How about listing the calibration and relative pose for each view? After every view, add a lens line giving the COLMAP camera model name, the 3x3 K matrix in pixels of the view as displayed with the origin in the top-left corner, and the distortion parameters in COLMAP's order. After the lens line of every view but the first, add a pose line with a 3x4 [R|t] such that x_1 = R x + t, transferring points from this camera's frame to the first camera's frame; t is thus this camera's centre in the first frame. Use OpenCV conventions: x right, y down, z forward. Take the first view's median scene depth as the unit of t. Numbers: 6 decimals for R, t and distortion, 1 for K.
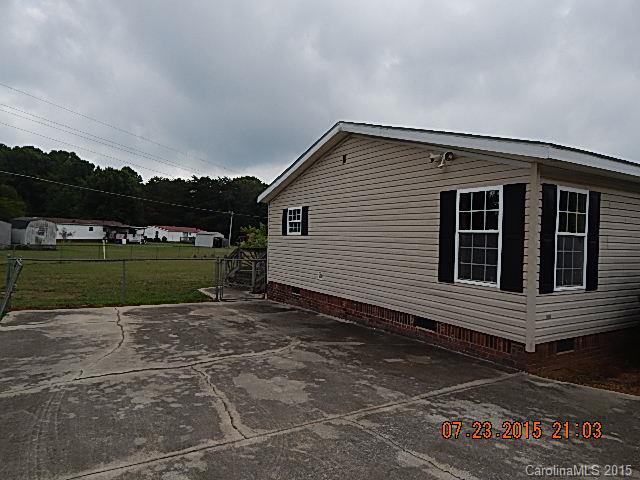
lens RADIAL K [[432.0, 0, 321.7], [0, 432.0, 239.0], [0, 0, 1]] dist [0.002488, 0.000582]
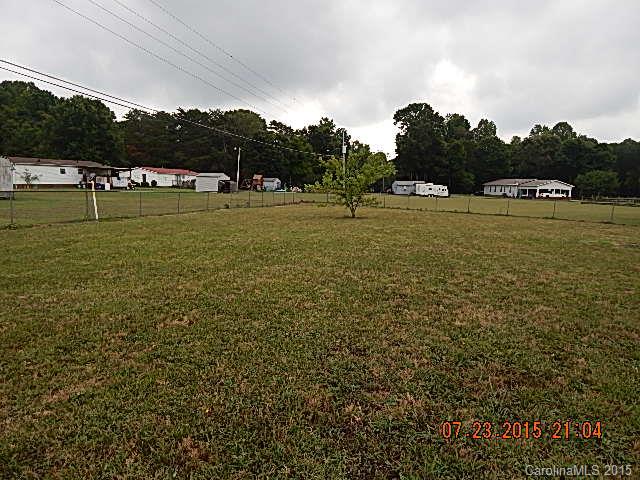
lens RADIAL K [[432.0, 0, 319.2], [0, 432.0, 242.7], [0, 0, 1]] dist [0.002488, 0.000582]
pose [[0.999017, -0.018891, 0.040092, -0.092277], [0.013192, 0.990353, 0.137936, 0.003056], [-0.042311, -0.137272, 0.989629, 0.168203]]
